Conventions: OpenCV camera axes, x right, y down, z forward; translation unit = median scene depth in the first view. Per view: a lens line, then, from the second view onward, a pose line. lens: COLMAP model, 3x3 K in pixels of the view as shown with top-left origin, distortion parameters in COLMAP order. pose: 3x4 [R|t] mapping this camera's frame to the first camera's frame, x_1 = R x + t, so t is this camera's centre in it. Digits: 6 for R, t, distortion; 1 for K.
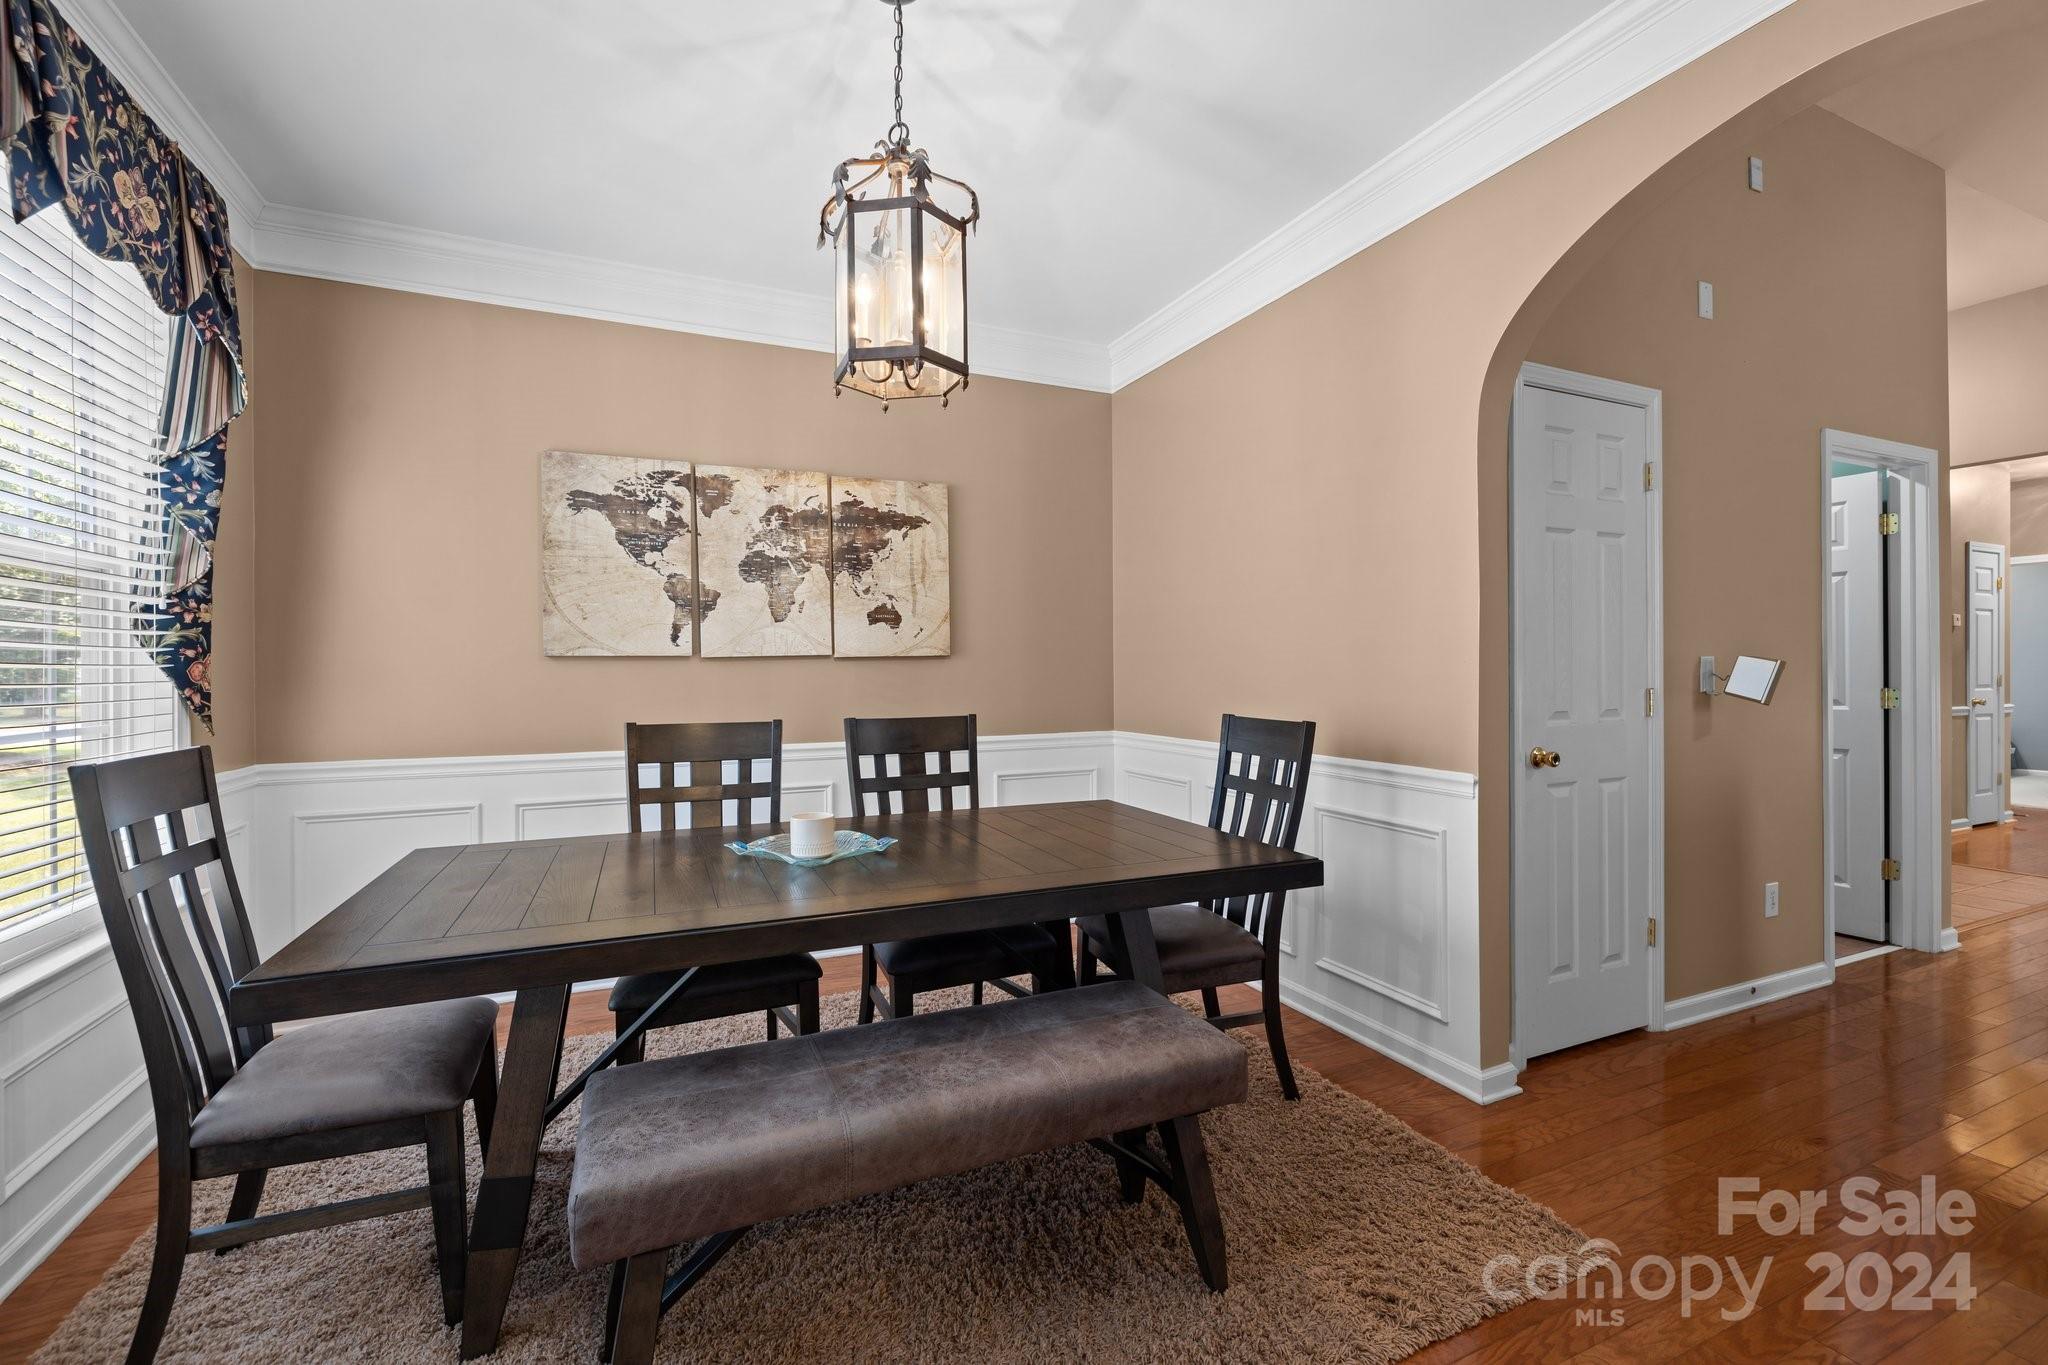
lens RADIAL K [[853.6, 0, 1019.2], [0, 853.6, 674.5], [0, 0, 1]] dist [0.000716, -0.000990]
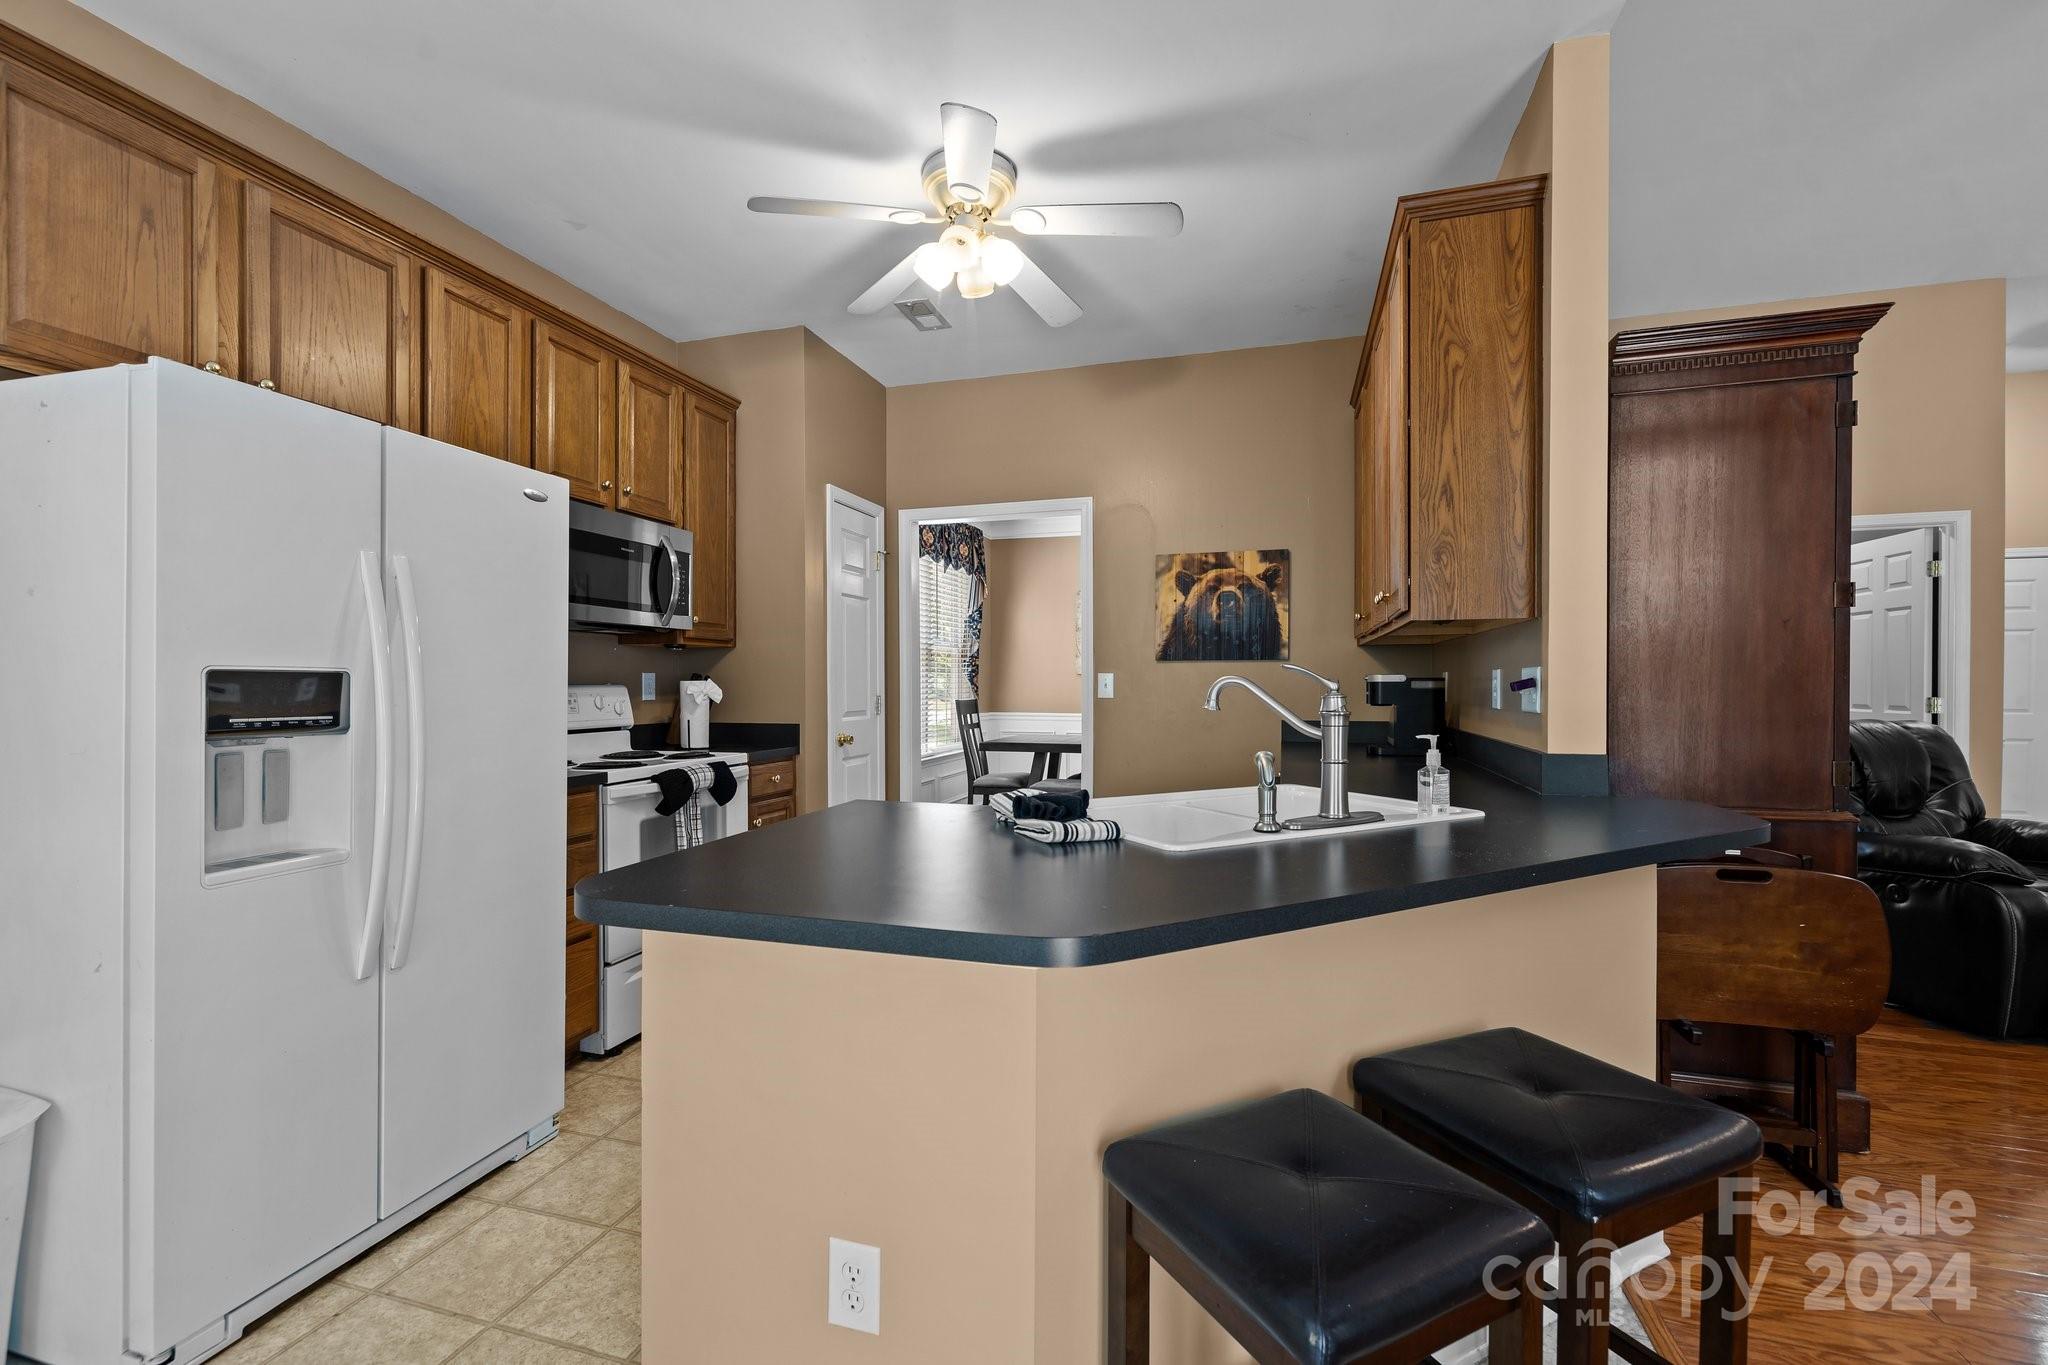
lens RADIAL K [[853.6, 0, 1015.9], [0, 853.6, 697.4], [0, 0, 1]] dist [0.000716, -0.000990]
pose [[0.751637, 0.016993, -0.659358, 0.956239], [-0.007685, 0.999826, 0.017007, 0.006507], [0.659532, -0.007716, 0.751637, -0.990449]]
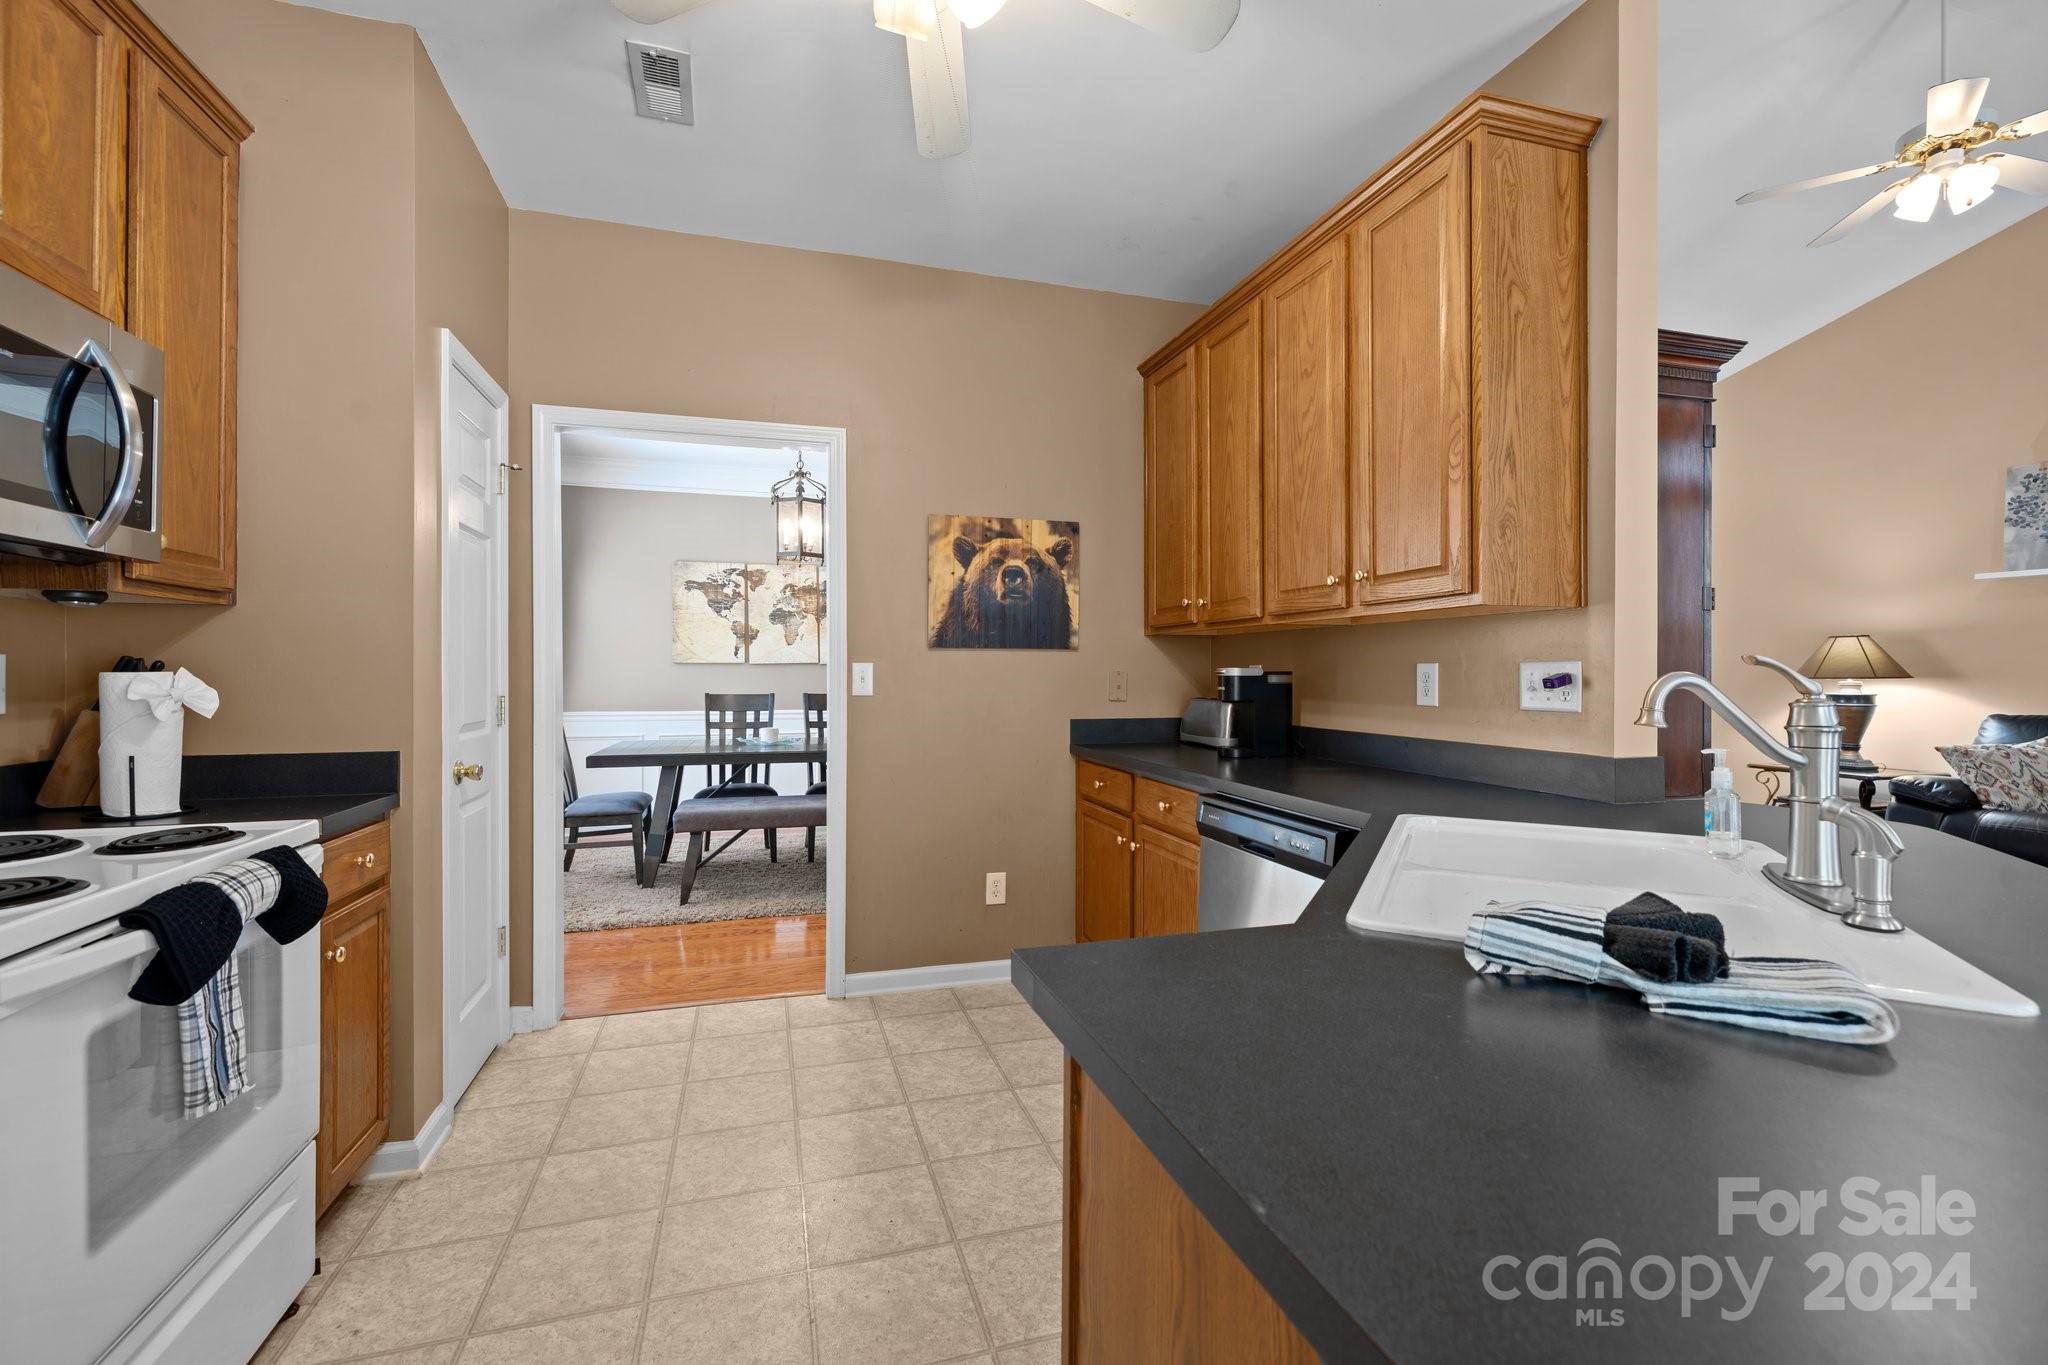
lens RADIAL K [[853.6, 0, 1007.9], [0, 853.6, 675.9], [0, 0, 1]] dist [0.000716, -0.000990]
pose [[0.990072, 0.008405, -0.140308, 0.503617], [-0.008746, 0.999960, -0.001813, 0.005623], [0.140287, 0.003023, 0.990106, -0.874014]]
